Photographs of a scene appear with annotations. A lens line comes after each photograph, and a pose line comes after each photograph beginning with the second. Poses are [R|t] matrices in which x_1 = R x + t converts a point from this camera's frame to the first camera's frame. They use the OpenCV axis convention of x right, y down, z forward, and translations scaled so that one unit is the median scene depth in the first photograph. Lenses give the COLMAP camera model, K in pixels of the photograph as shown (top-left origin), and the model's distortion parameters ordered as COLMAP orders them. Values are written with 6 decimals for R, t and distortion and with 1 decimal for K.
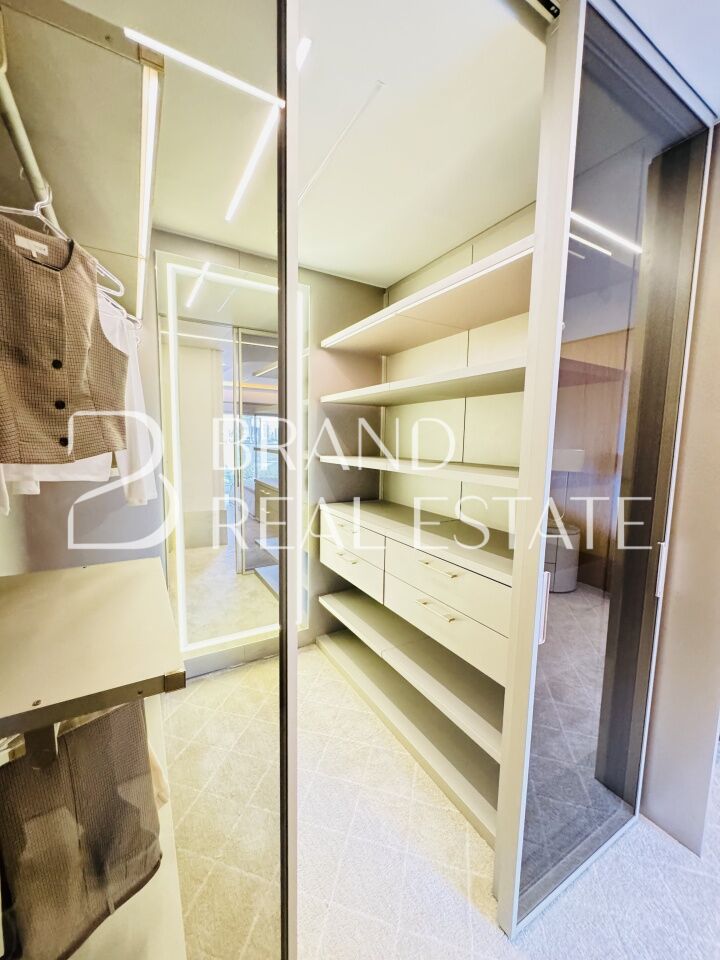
lens RADIAL K [[385.2, 0, 360.0], [0, 385.2, 480.0], [0, 0, 1]] dist [0.000306, 0.000882]
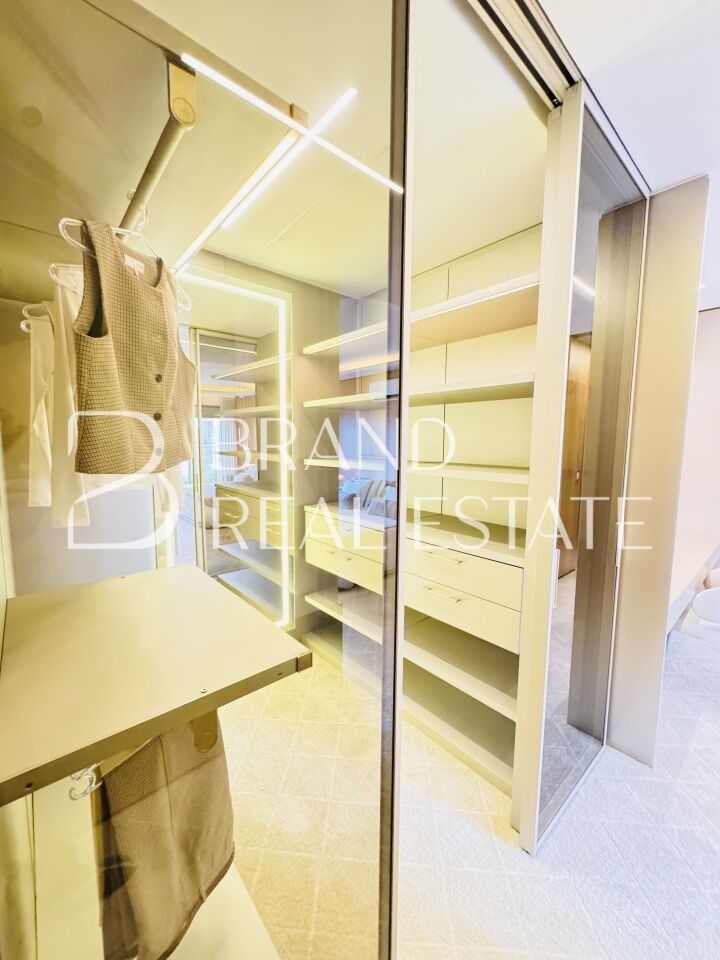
lens RADIAL K [[385.5, 0, 360.0], [0, 385.5, 480.0], [0, 0, 1]] dist [0.000805, -0.000330]
pose [[0.982794, -0.031341, 0.182025, -0.243728], [0.031718, 0.999496, 0.000841, -0.003805], [-0.181960, 0.004947, 0.983294, -0.070580]]
